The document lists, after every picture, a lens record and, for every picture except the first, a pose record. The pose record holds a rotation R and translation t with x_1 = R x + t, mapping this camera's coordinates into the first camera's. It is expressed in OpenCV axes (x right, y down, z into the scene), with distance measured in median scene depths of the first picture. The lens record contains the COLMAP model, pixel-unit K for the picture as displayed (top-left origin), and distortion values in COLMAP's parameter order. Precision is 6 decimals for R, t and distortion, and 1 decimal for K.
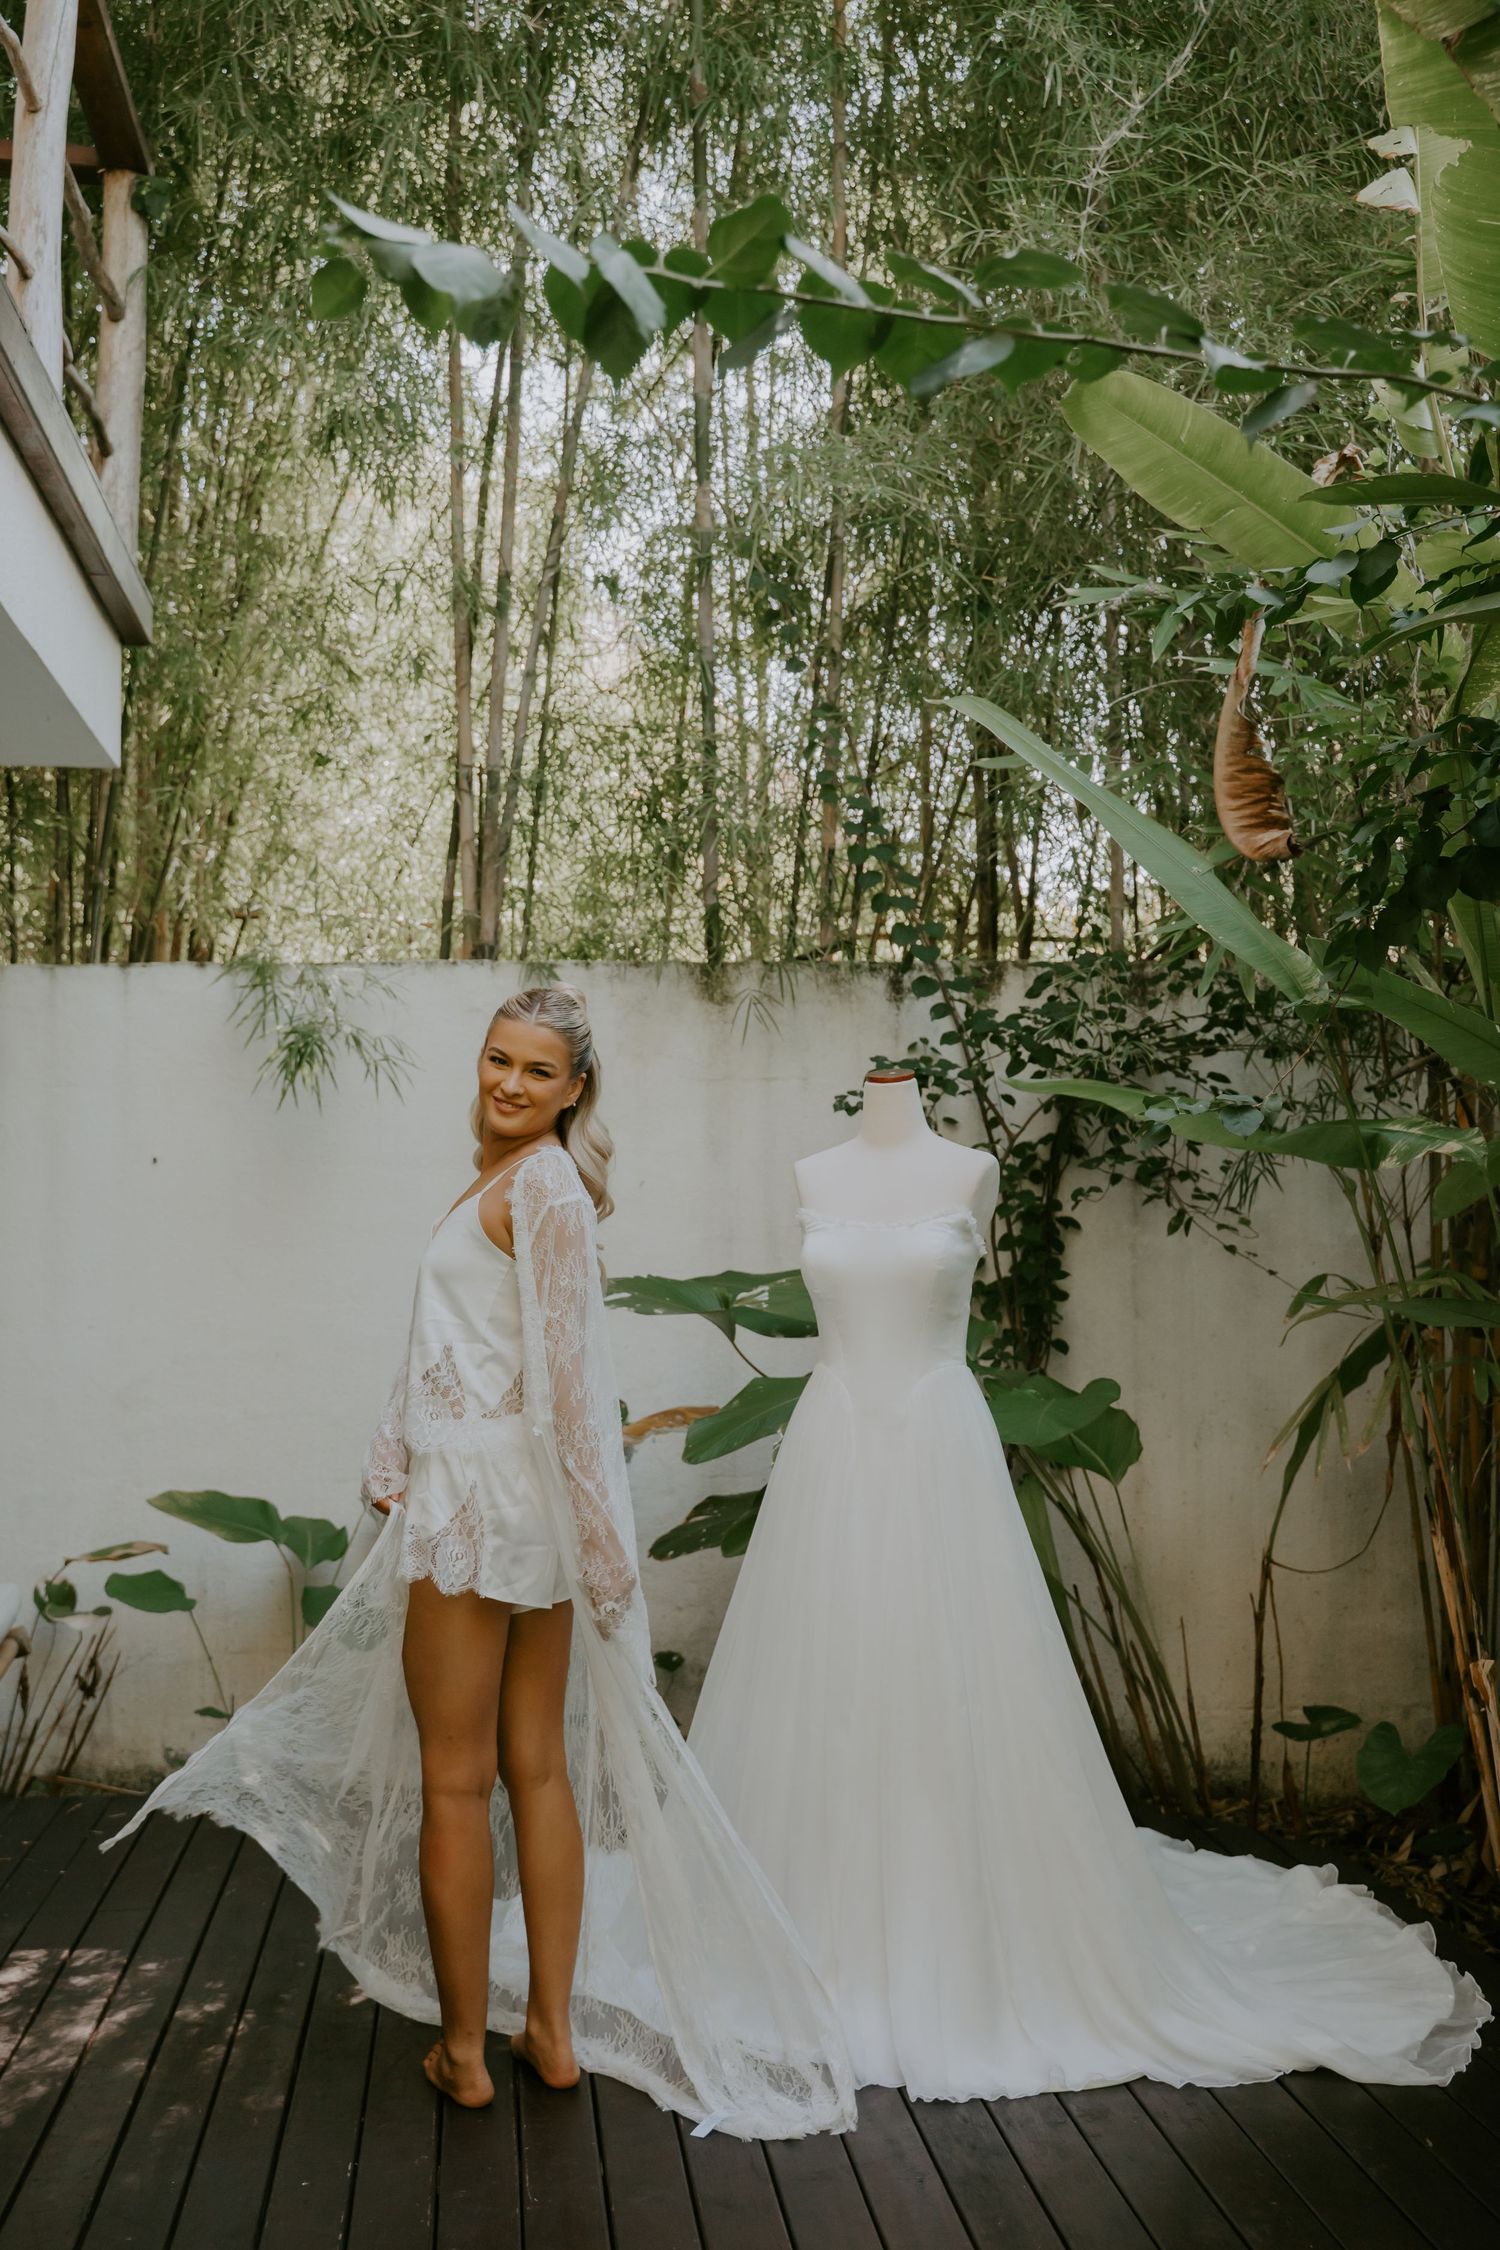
lens RADIAL K [[2348.5, 0, 753.9], [0, 2348.5, 1121.5], [0, 0, 1]] dist [0.020730, 0.014107]
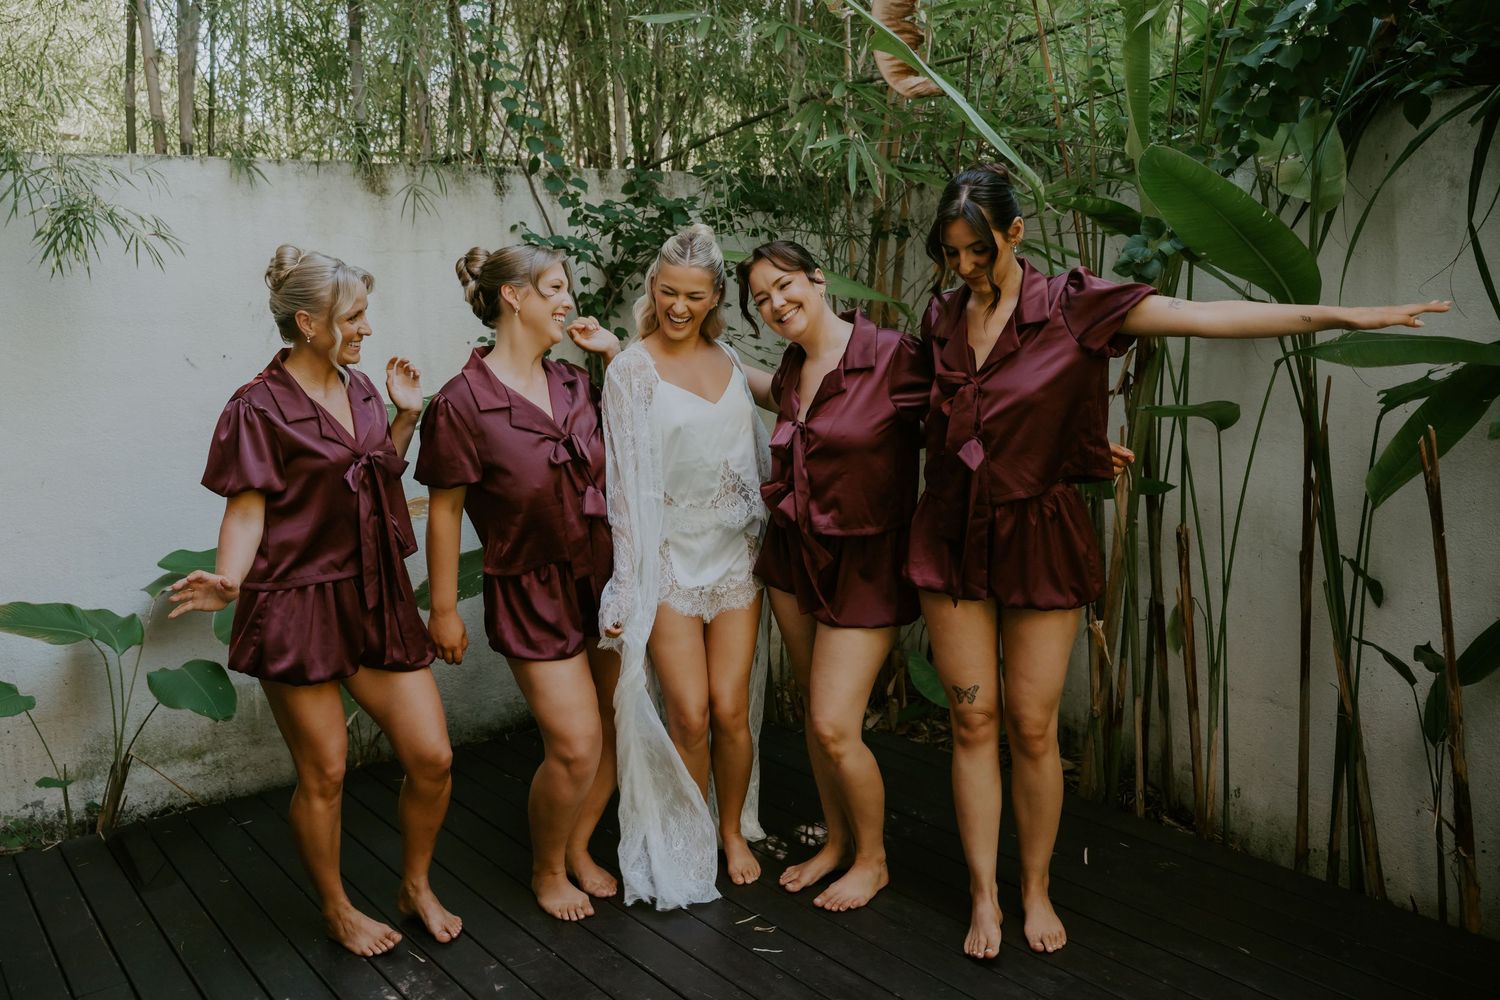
lens RADIAL K [[1257.5, 0, 698.5], [0, 1257.5, 467.4], [0, 0, 1]] dist [0.000690, 0.002150]
pose [[0.872613, -0.086518, 0.480688, -0.230458], [0.012076, 0.987706, 0.155853, -0.006198], [-0.488263, -0.130195, 0.862930, 0.288504]]
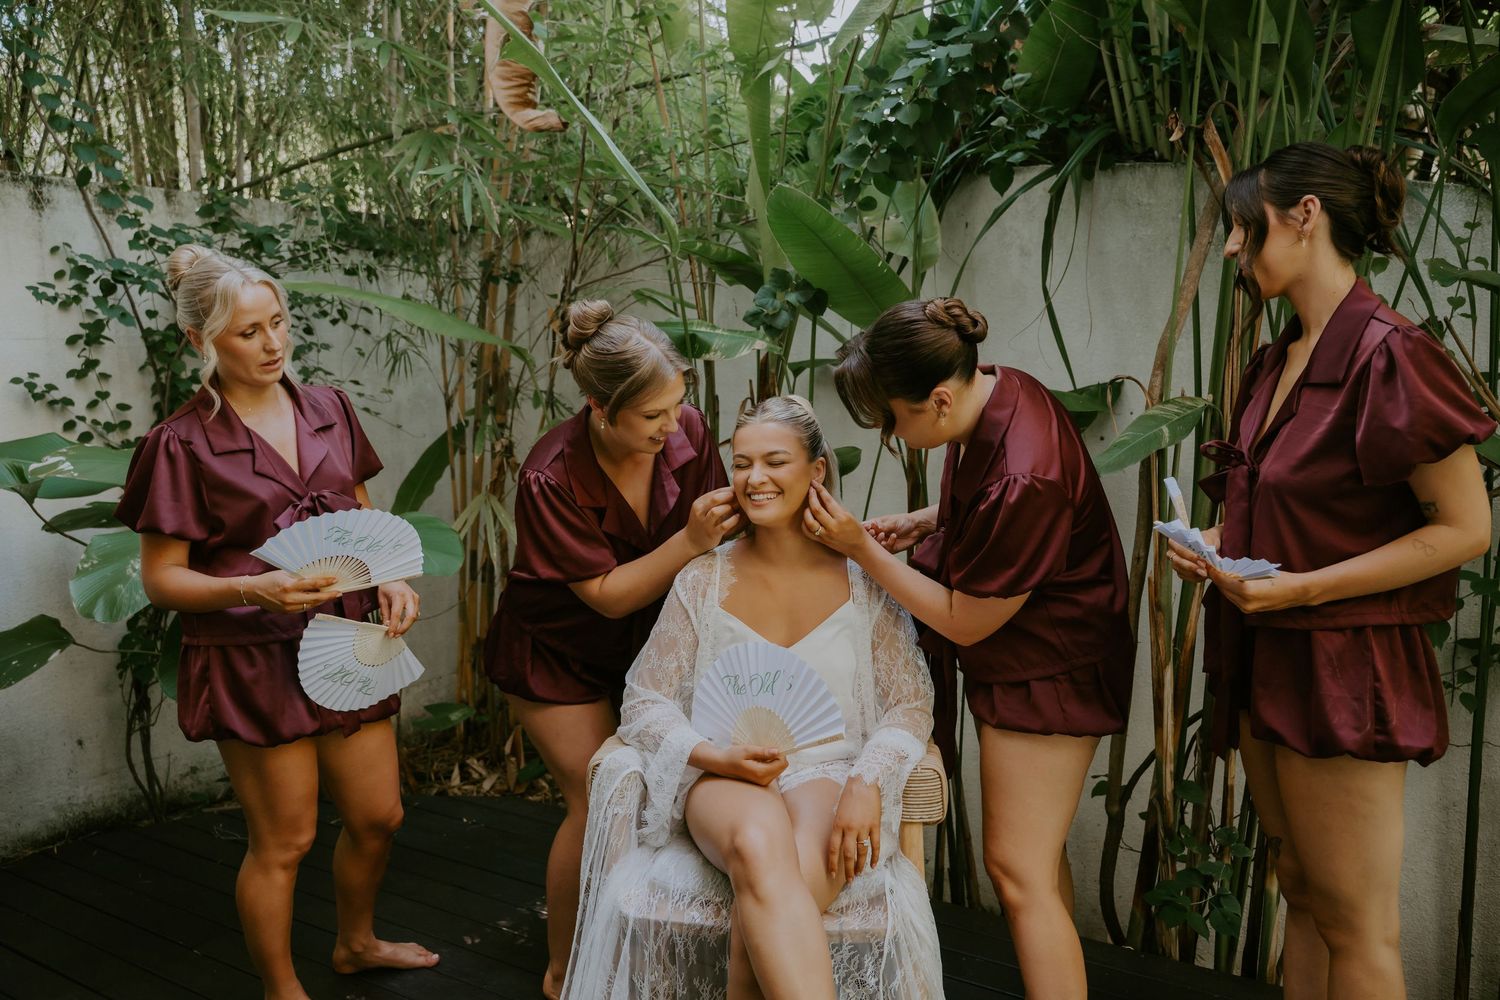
lens RADIAL K [[1193.6, 0, 743.0], [0, 1193.6, 505.2], [0, 0, 1]] dist [0.000239, 0.007140]
pose [[0.637547, -0.092815, 0.764800, -0.207254], [-0.024330, 0.989796, 0.140402, 0.004543], [-0.770027, -0.108121, 0.628783, 0.346089]]
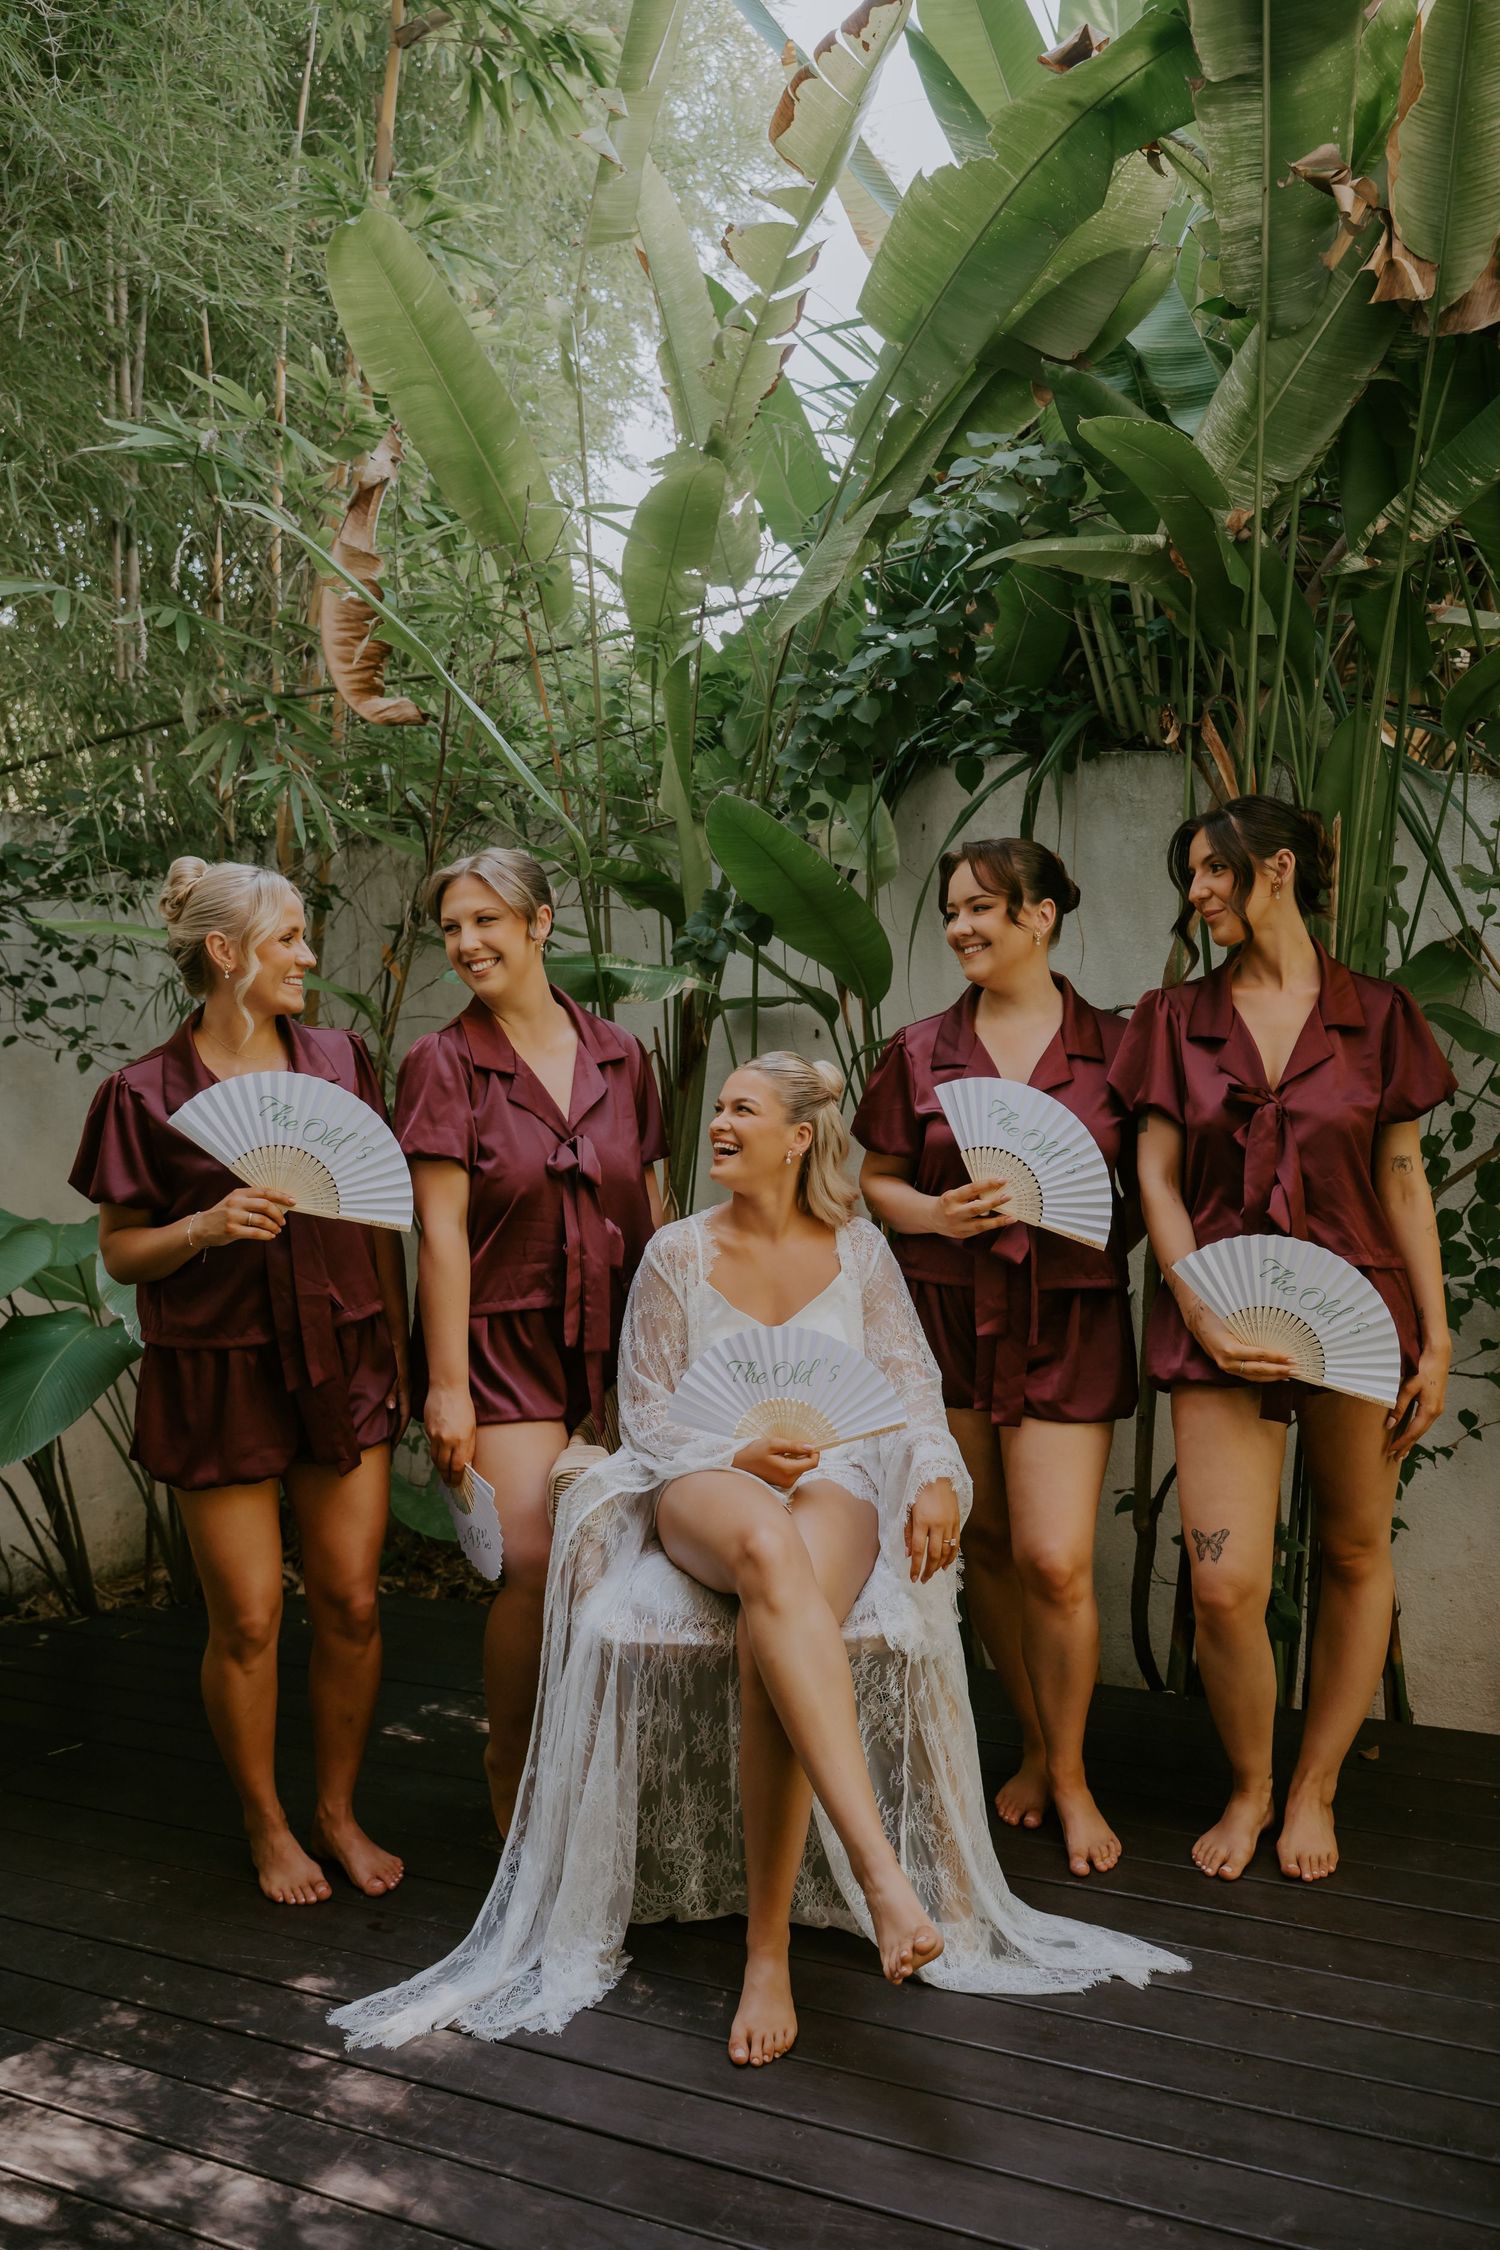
lens RADIAL K [[1814.8, 0, 735.2], [0, 1814.8, 1125.8], [0, 0, 1]] dist [-0.000274, -0.001289]
pose [[0.550427, -0.076745, 0.831349, -0.326515], [0.005696, 0.996088, 0.088182, 0.002215], [-0.834864, -0.043802, 0.548711, 0.306356]]
